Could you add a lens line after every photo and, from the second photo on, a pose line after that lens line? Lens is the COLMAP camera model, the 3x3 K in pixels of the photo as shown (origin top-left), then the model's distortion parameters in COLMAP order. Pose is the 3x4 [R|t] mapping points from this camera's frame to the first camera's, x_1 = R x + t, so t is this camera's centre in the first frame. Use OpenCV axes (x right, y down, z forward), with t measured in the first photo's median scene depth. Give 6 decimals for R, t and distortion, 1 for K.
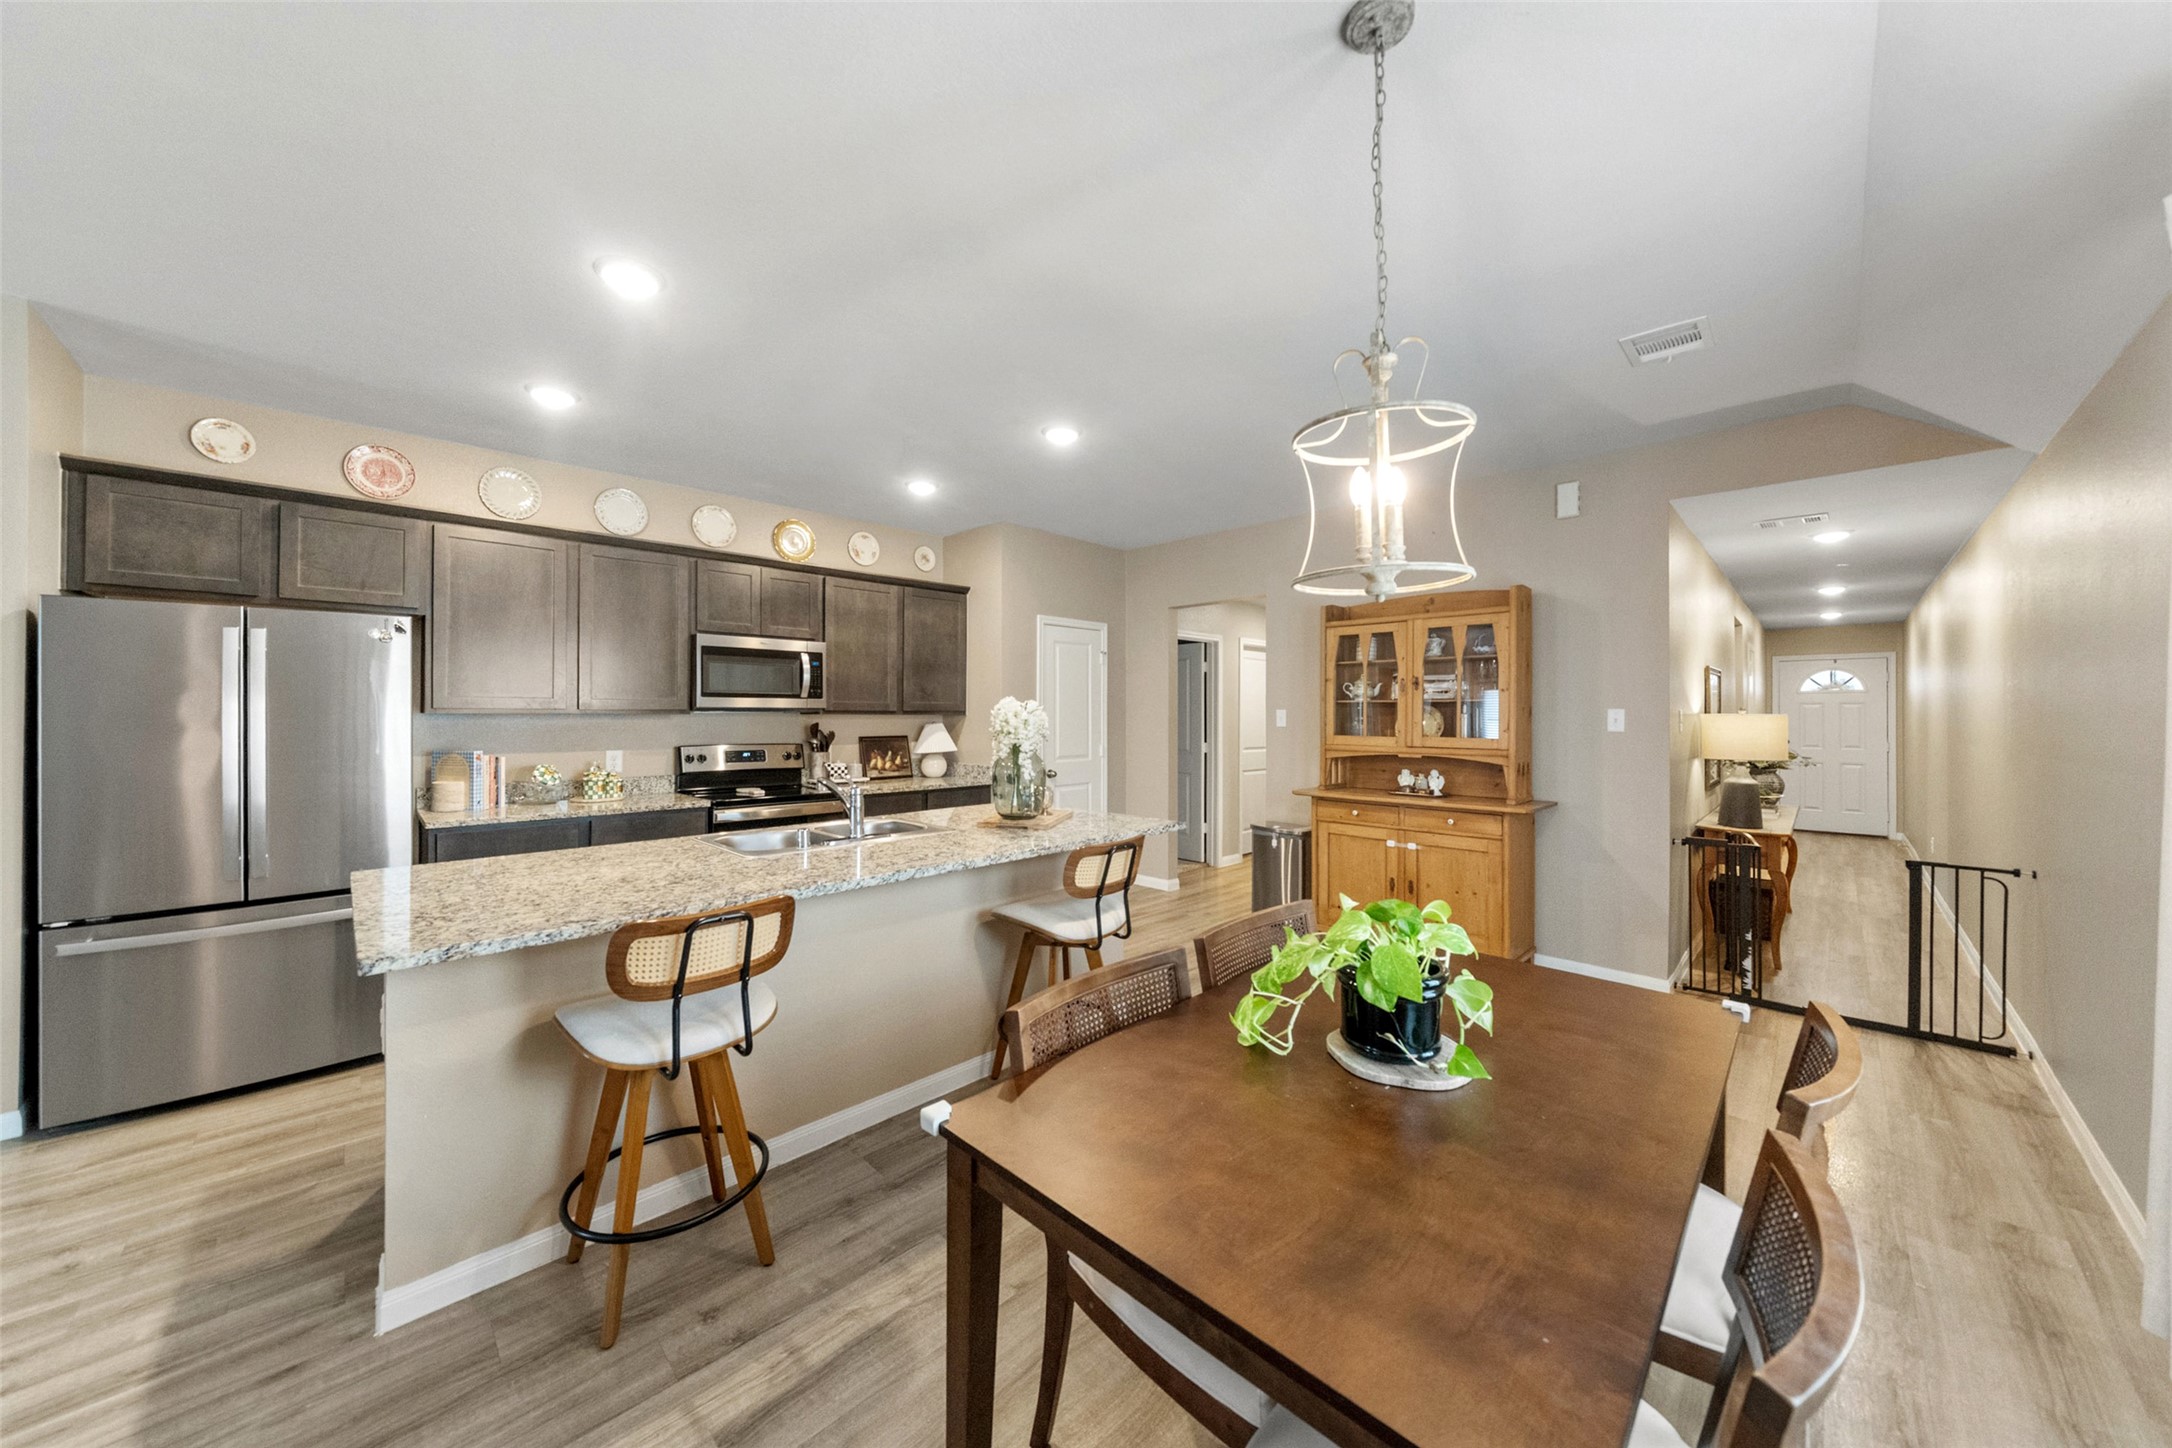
lens RADIAL K [[746.9, 0, 1086.1], [0, 746.9, 713.3], [0, 0, 1]] dist [-0.001248, -0.000142]
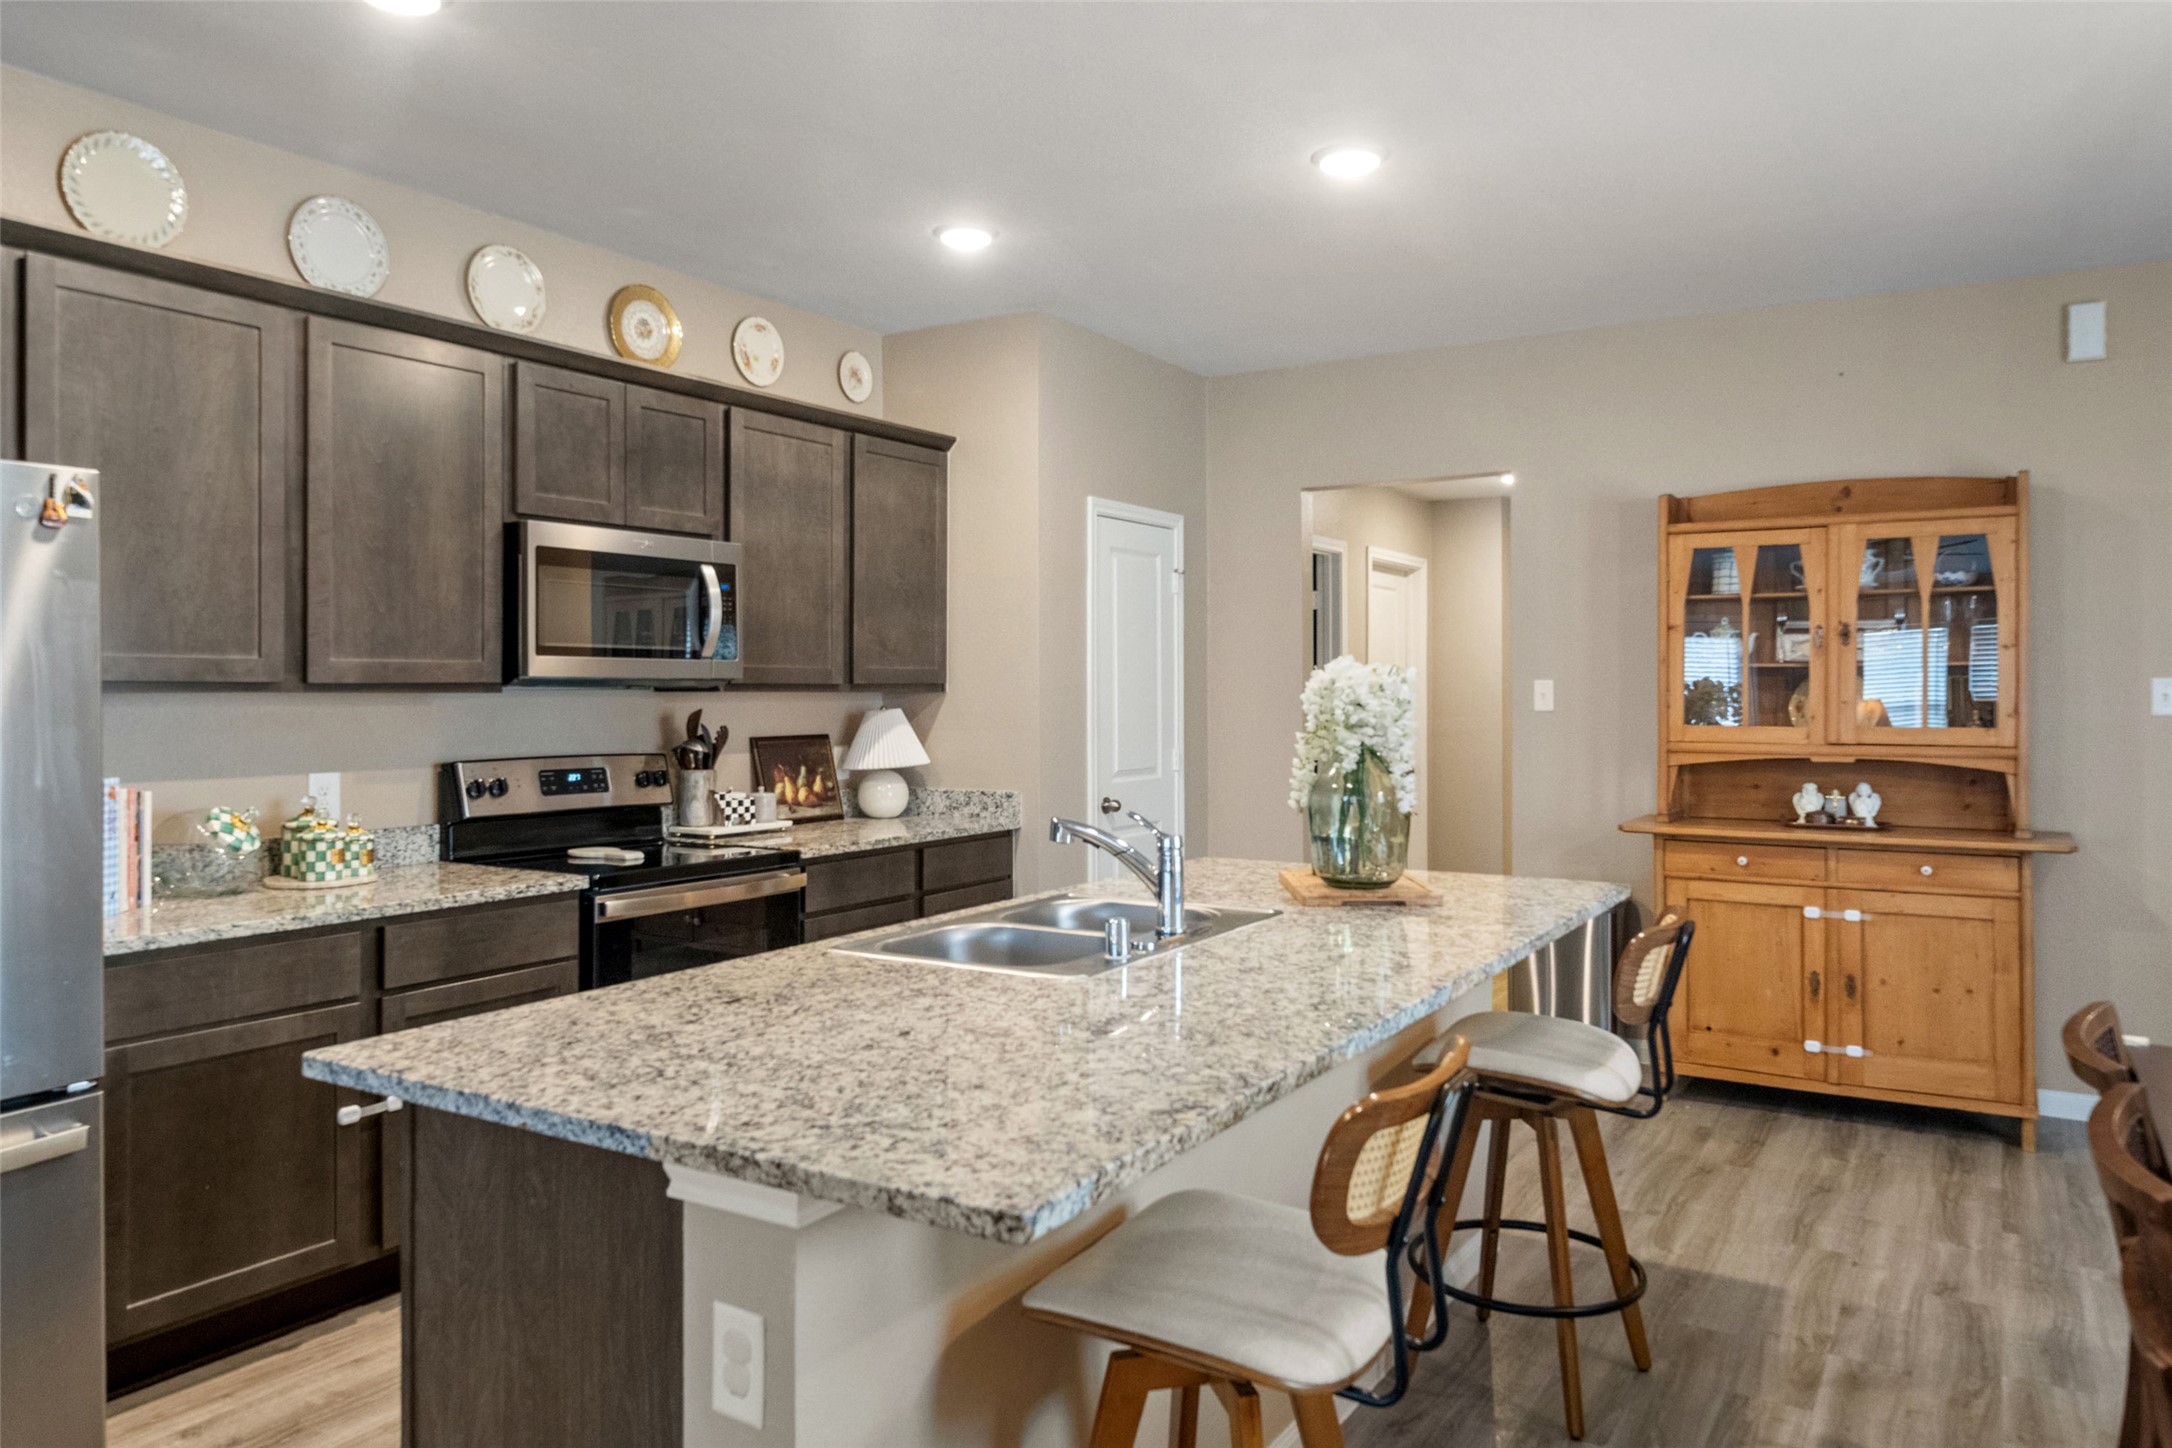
lens RADIAL K [[1462.2, 0, 1095.2], [0, 1462.2, 685.0], [0, 0, 1]] dist [0.006742, 0.001788]
pose [[0.973279, -0.002864, 0.229606, -0.336835], [0.003325, 0.999993, -0.001621, -0.000657], [-0.229600, 0.002341, 0.973282, 0.023815]]
